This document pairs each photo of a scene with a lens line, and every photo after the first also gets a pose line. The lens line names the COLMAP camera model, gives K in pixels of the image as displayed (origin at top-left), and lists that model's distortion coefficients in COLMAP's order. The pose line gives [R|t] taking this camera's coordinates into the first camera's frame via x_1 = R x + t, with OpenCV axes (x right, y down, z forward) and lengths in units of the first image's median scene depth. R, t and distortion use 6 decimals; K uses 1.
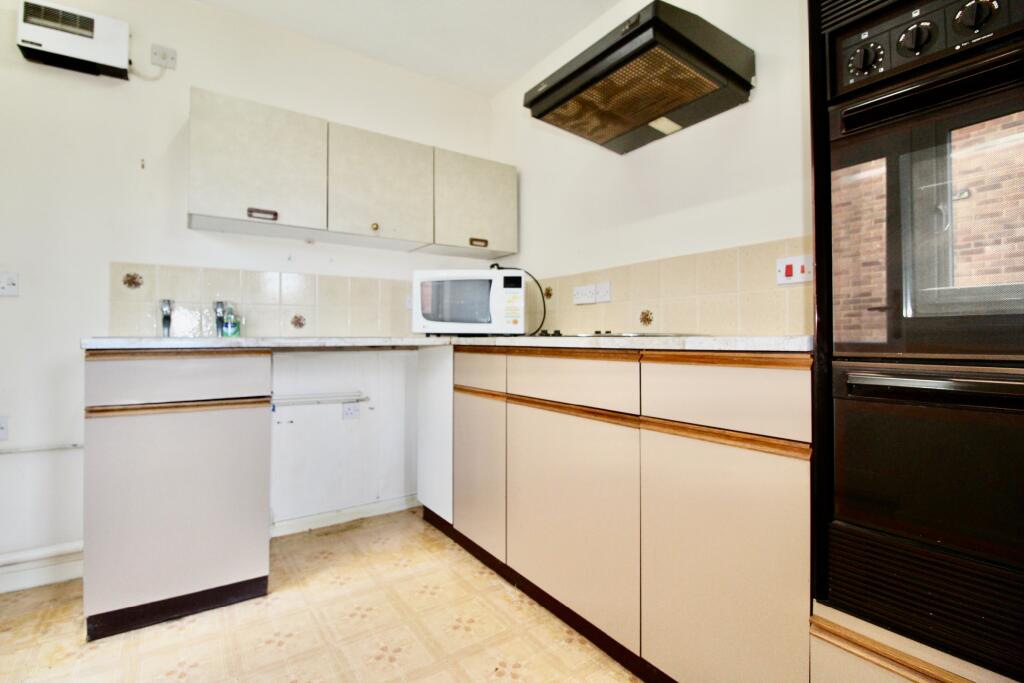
lens RADIAL K [[474.0, 0, 507.7], [0, 474.0, 332.9], [0, 0, 1]] dist [0.009643, -0.022787]
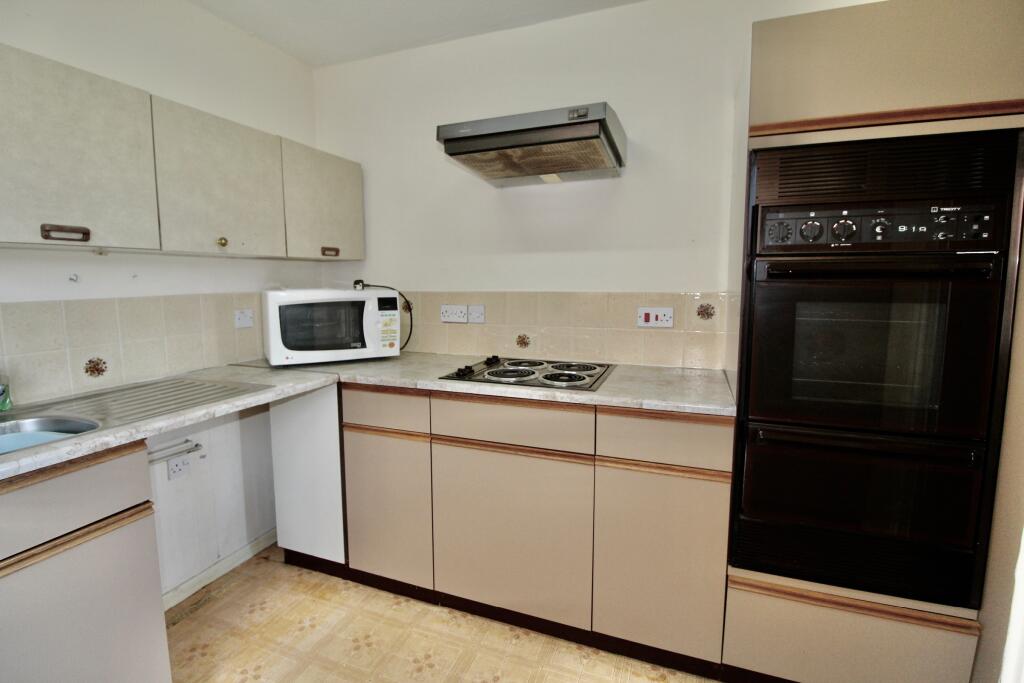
lens RADIAL K [[474.0, 0, 507.7], [0, 474.0, 332.9], [0, 0, 1]] dist [0.009643, -0.022787]
pose [[0.824494, -0.066924, 0.561899, -0.360736], [-0.003390, 0.992380, 0.123170, -0.182752], [-0.565860, -0.103458, 0.817985, 0.081685]]
